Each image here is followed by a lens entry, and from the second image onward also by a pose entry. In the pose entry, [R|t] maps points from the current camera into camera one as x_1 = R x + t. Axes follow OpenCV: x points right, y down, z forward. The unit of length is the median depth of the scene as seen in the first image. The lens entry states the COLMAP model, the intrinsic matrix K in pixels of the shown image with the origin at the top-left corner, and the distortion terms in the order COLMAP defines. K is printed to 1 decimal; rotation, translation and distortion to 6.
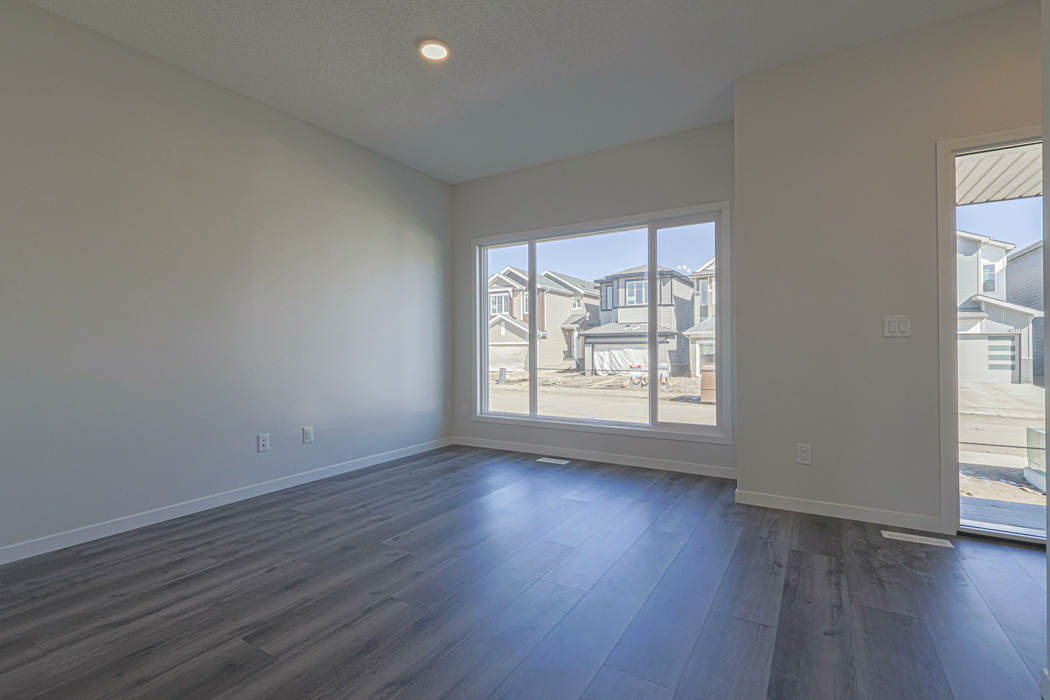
lens RADIAL K [[486.3, 0, 520.2], [0, 486.3, 350.5], [0, 0, 1]] dist [0.002128, 0.000208]
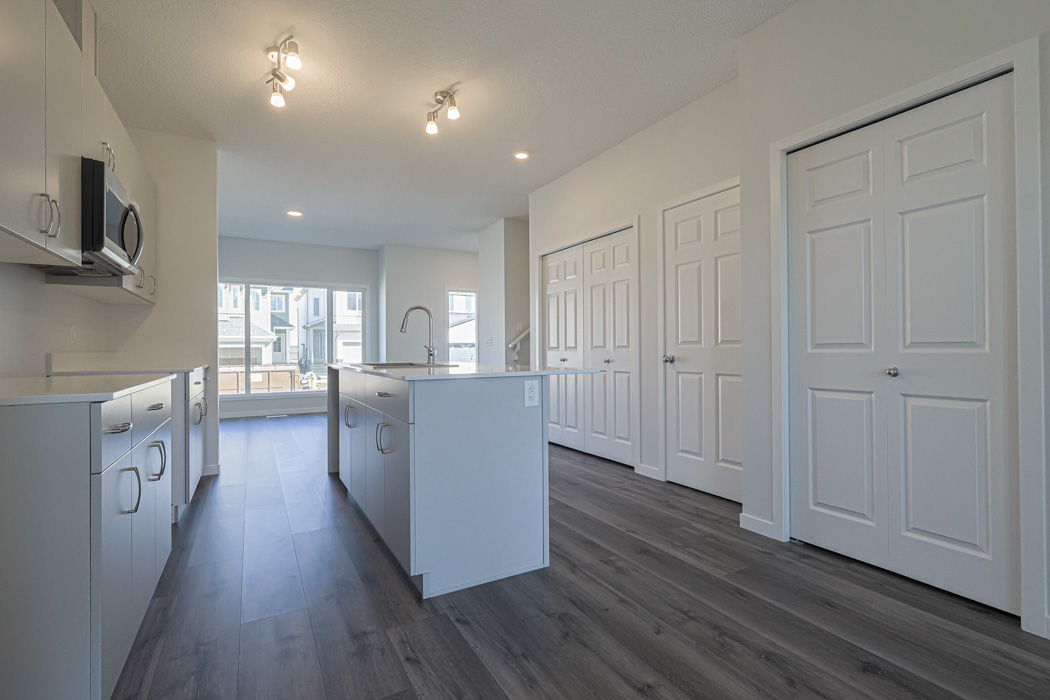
lens RADIAL K [[486.3, 0, 520.5], [0, 486.3, 349.3], [0, 0, 1]] dist [0.002128, 0.000208]
pose [[0.493324, 0.001728, 0.869844, -0.176577], [0.008456, 0.999941, -0.006782, 0.001434], [-0.869805, 0.010701, 0.493280, -0.106147]]
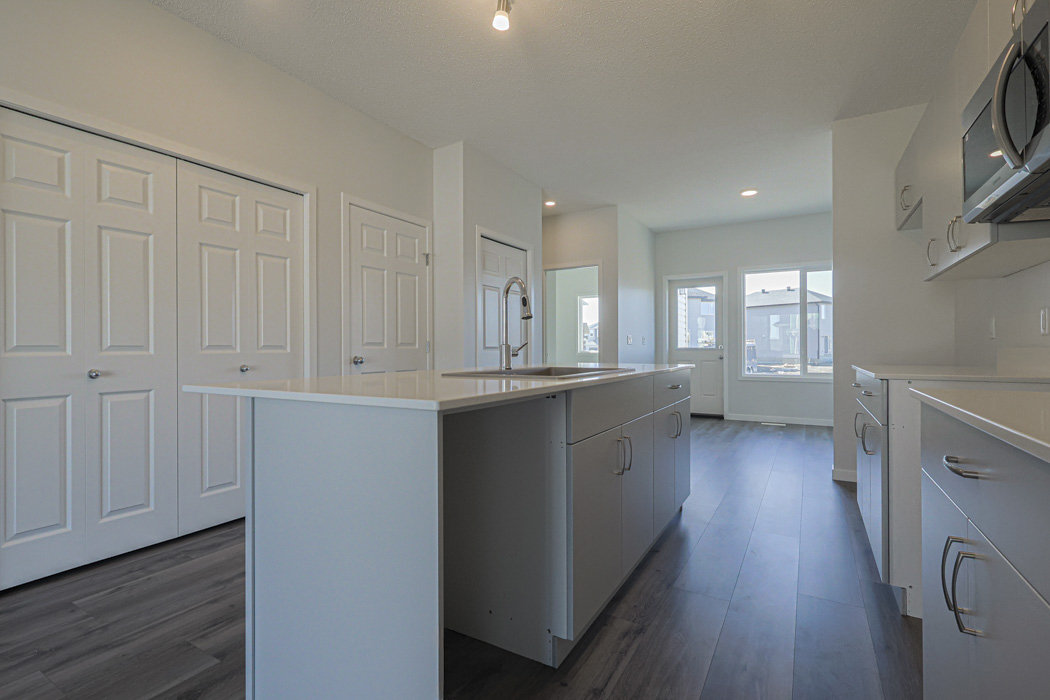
lens RADIAL K [[486.3, 0, 521.1], [0, 486.3, 345.5], [0, 0, 1]] dist [0.002128, 0.000208]
pose [[-0.999925, 0.008601, -0.008662, -0.074635], [0.008601, 0.999963, -0.000021, -0.000078], [0.008661, -0.000096, -0.999962, 0.067848]]
